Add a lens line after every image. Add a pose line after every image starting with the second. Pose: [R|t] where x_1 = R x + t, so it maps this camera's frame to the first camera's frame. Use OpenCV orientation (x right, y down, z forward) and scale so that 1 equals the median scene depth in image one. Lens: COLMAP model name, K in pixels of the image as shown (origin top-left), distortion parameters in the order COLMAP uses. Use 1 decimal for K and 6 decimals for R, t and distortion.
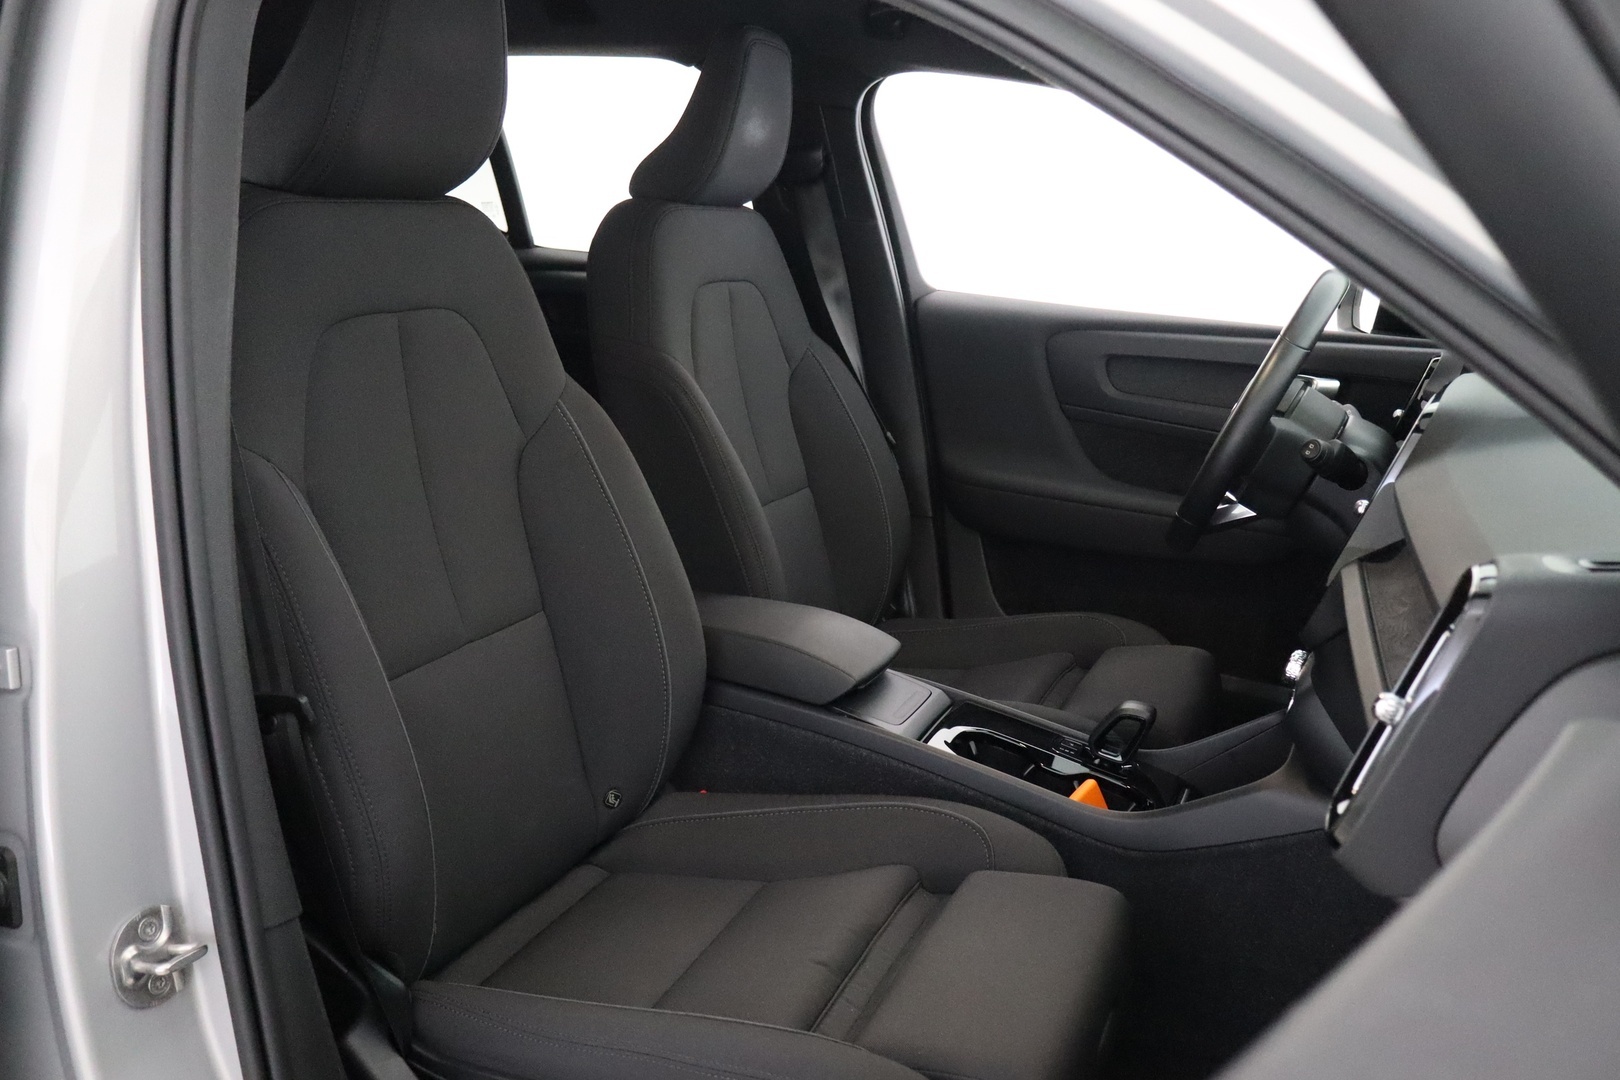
lens RADIAL K [[1494.4, 0, 810.0], [0, 1494.4, 540.0], [0, 0, 1]] dist [0.002943, 0.000709]
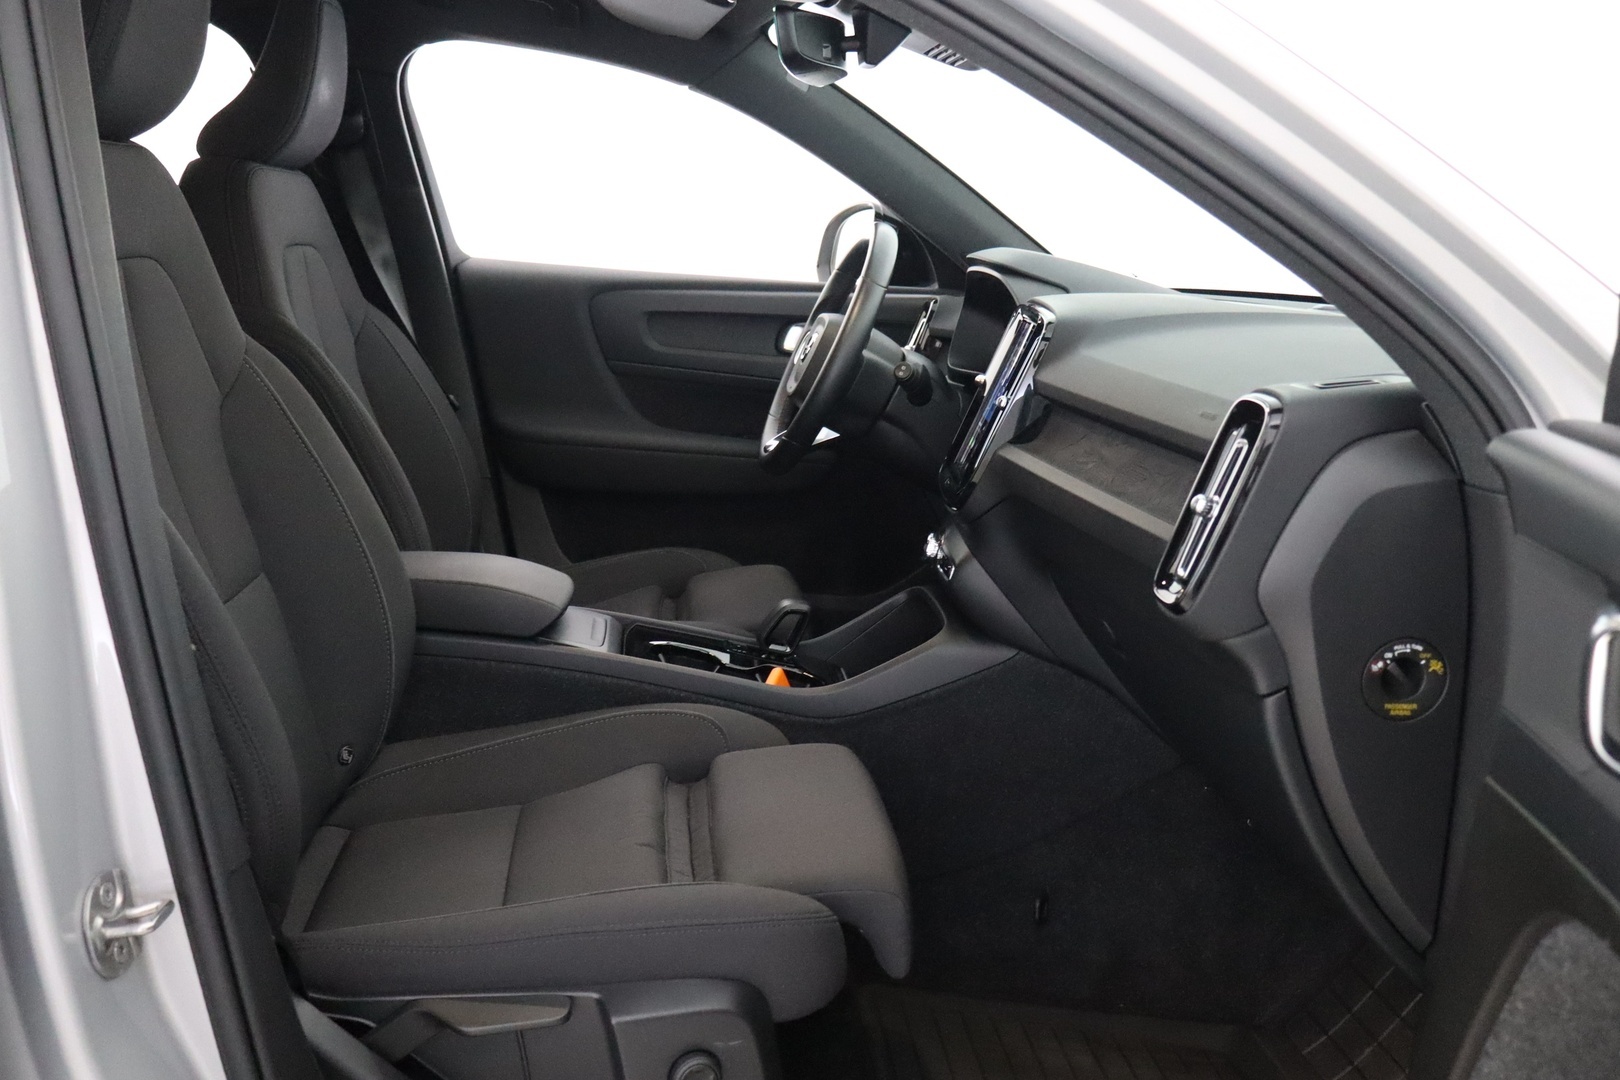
lens RADIAL K [[1540.9, 0, 810.0], [0, 1540.9, 540.0], [0, 0, 1]] dist [-0.038556, -0.004285]
pose [[0.872659, -0.097610, 0.478475, -0.282579], [0.101592, 0.994670, 0.017628, 0.037715], [-0.477645, 0.033226, 0.877924, -0.035423]]
